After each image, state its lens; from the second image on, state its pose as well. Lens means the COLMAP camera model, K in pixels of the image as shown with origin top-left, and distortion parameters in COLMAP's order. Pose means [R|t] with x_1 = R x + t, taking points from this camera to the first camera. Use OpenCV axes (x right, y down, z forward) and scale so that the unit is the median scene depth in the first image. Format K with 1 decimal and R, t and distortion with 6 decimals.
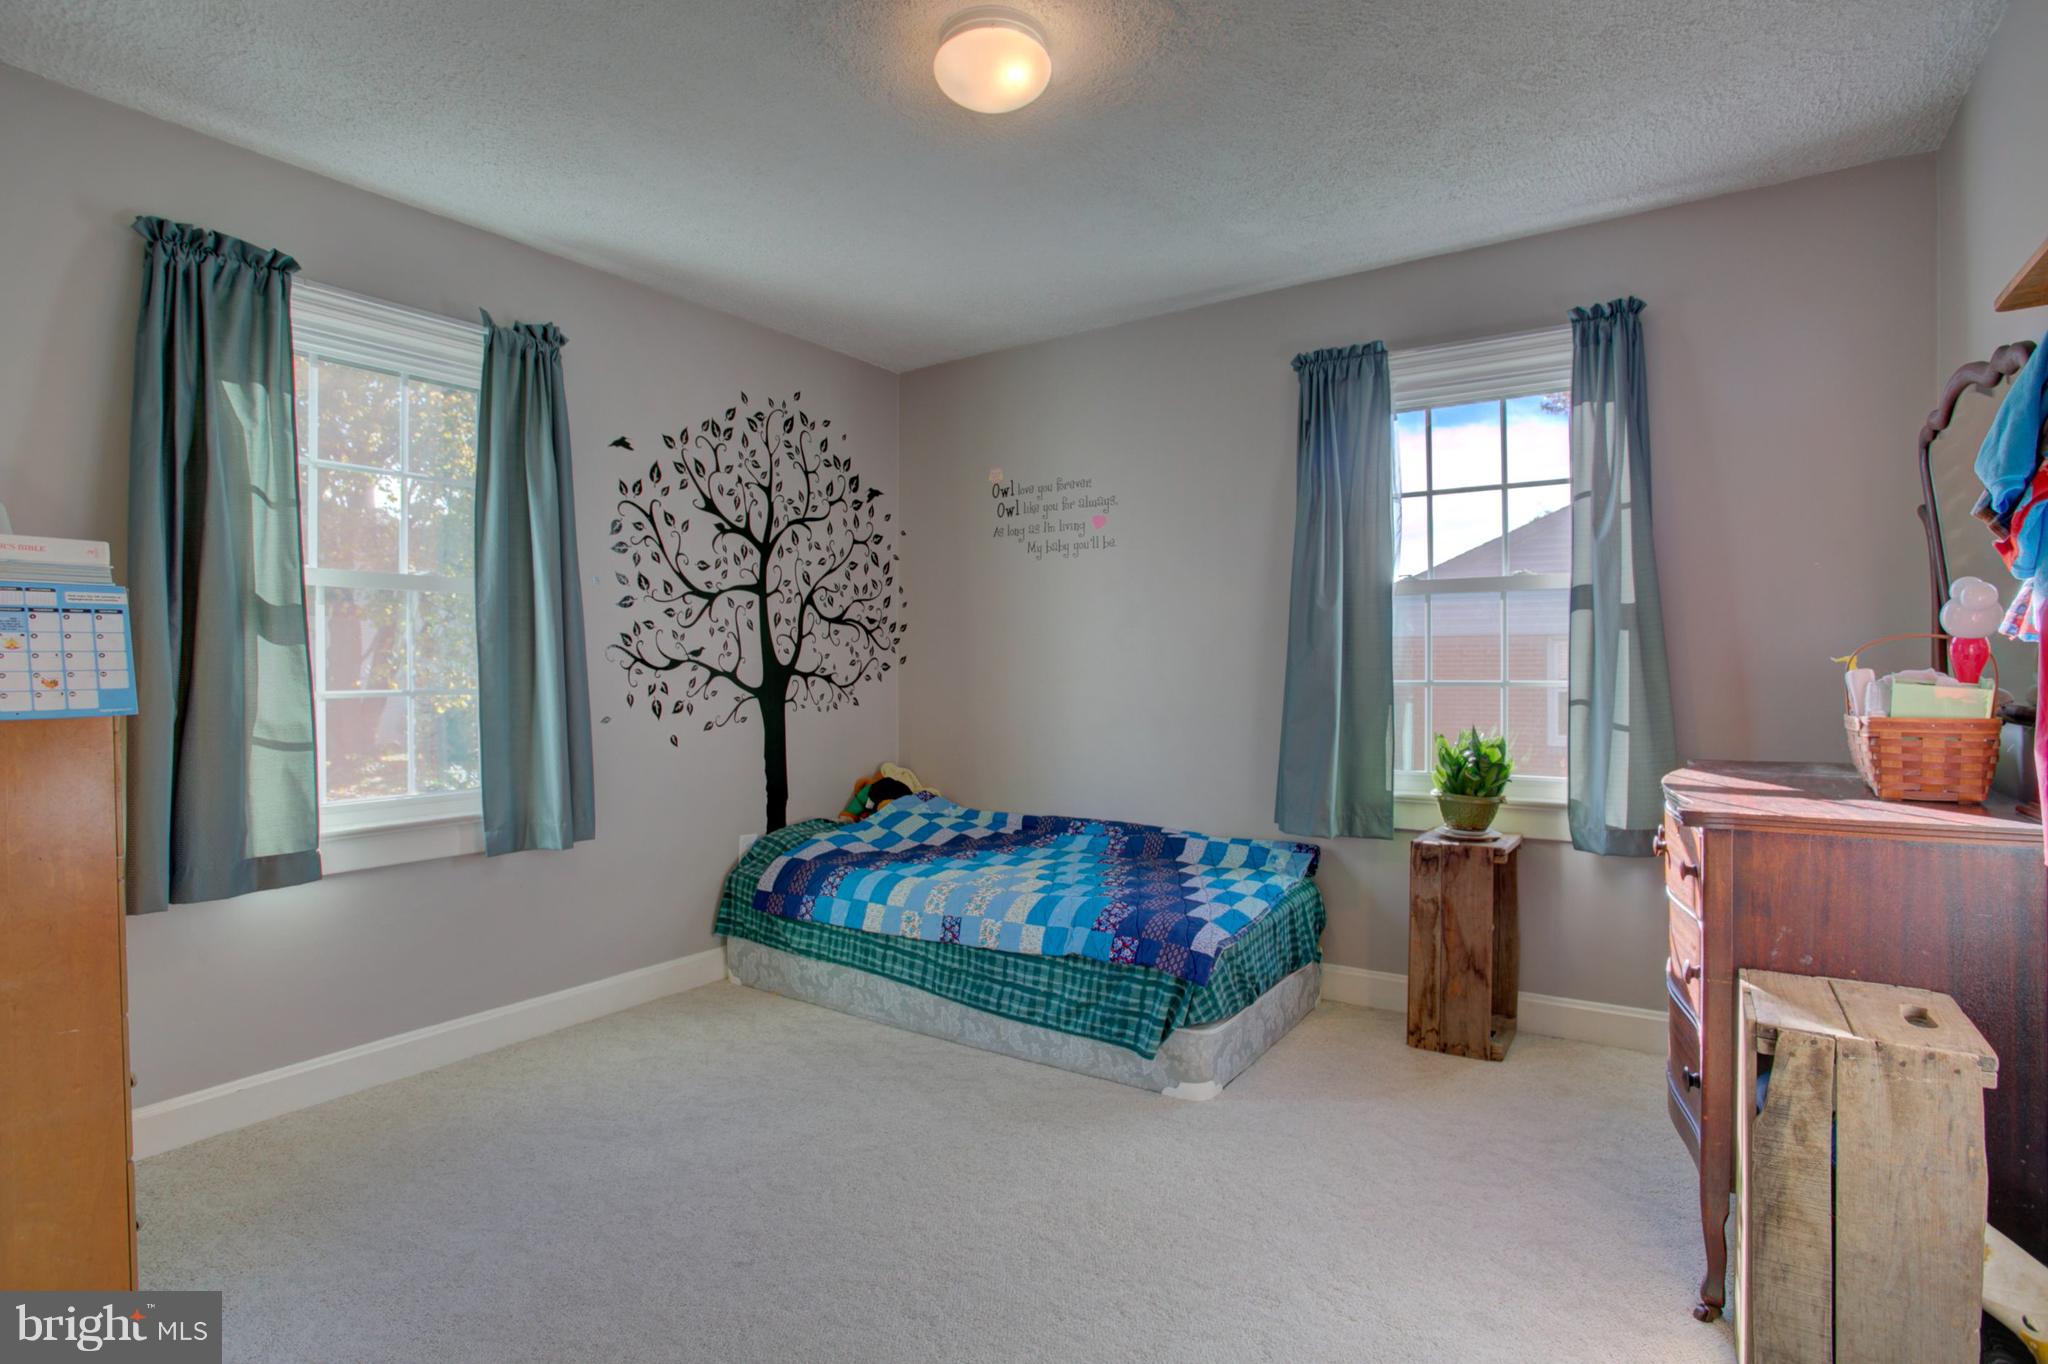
lens RADIAL K [[1016.6, 0, 1043.0], [0, 1016.6, 680.5], [0, 0, 1]] dist [-0.082458, 0.041324]
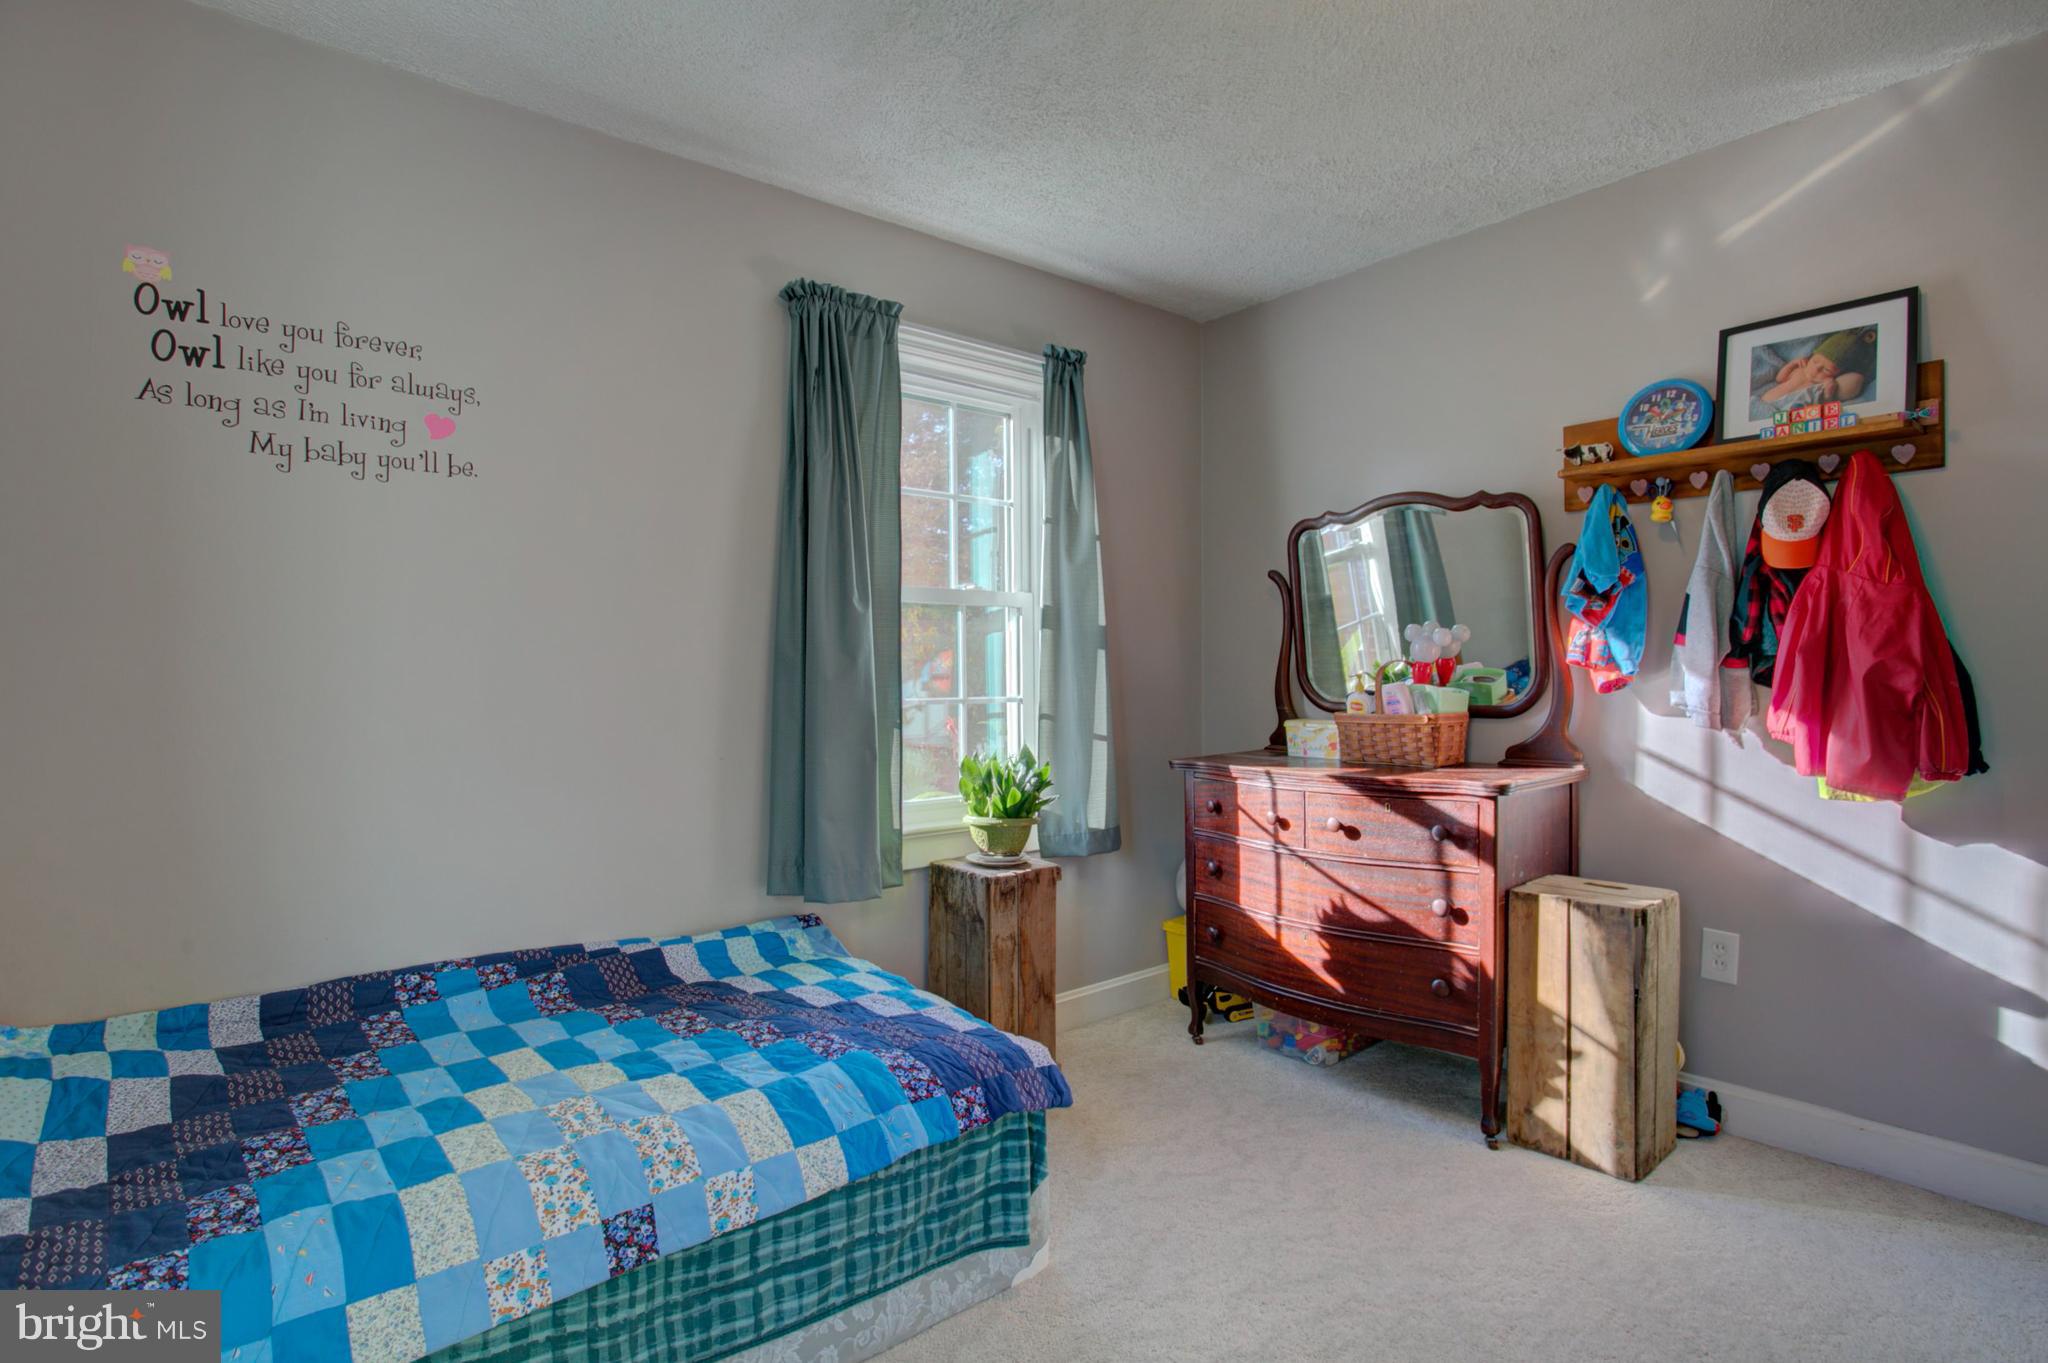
lens RADIAL K [[1016.6, 0, 1043.0], [0, 1016.6, 680.0], [0, 0, 1]] dist [-0.082458, 0.041324]
pose [[0.278357, 0.003432, 0.960472, -0.483358], [0.019609, 0.999765, -0.009255, -0.007021], [-0.960277, 0.021410, 0.278224, 0.686011]]
